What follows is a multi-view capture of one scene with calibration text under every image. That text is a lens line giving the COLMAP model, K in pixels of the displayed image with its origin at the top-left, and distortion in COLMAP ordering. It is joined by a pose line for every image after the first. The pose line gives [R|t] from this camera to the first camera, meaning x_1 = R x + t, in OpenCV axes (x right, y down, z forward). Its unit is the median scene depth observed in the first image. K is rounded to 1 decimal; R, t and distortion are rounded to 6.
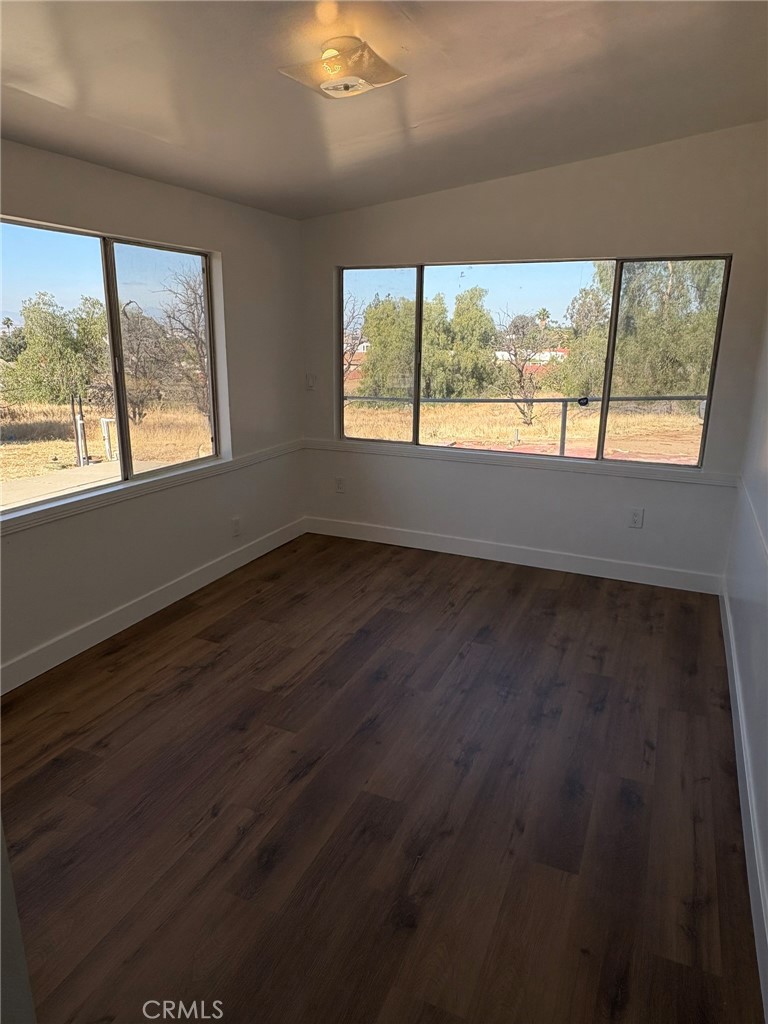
lens RADIAL K [[650.9, 0, 384.6], [0, 650.9, 511.8], [0, 0, 1]] dist [-0.011053, 0.011222]
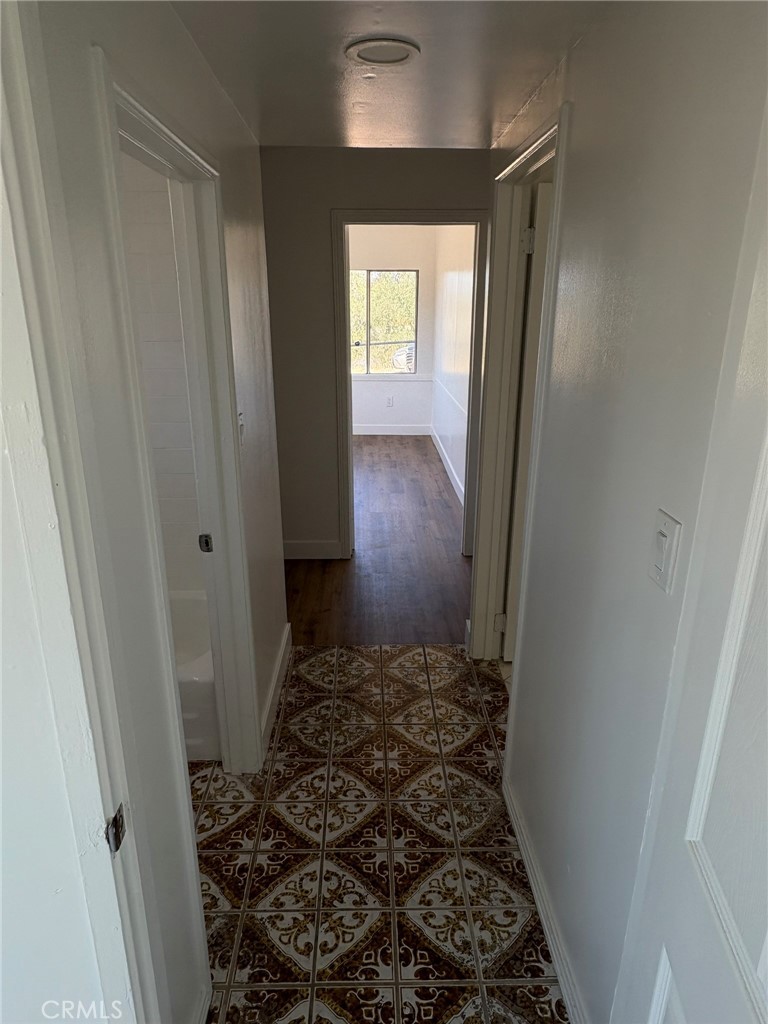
lens RADIAL K [[650.9, 0, 383.6], [0, 650.9, 518.7], [0, 0, 1]] dist [-0.011053, 0.011222]
pose [[0.899408, -0.130436, 0.417194, -0.667771], [0.105960, 0.991032, 0.081414, 0.260552], [-0.424072, -0.029018, 0.905163, -1.061674]]
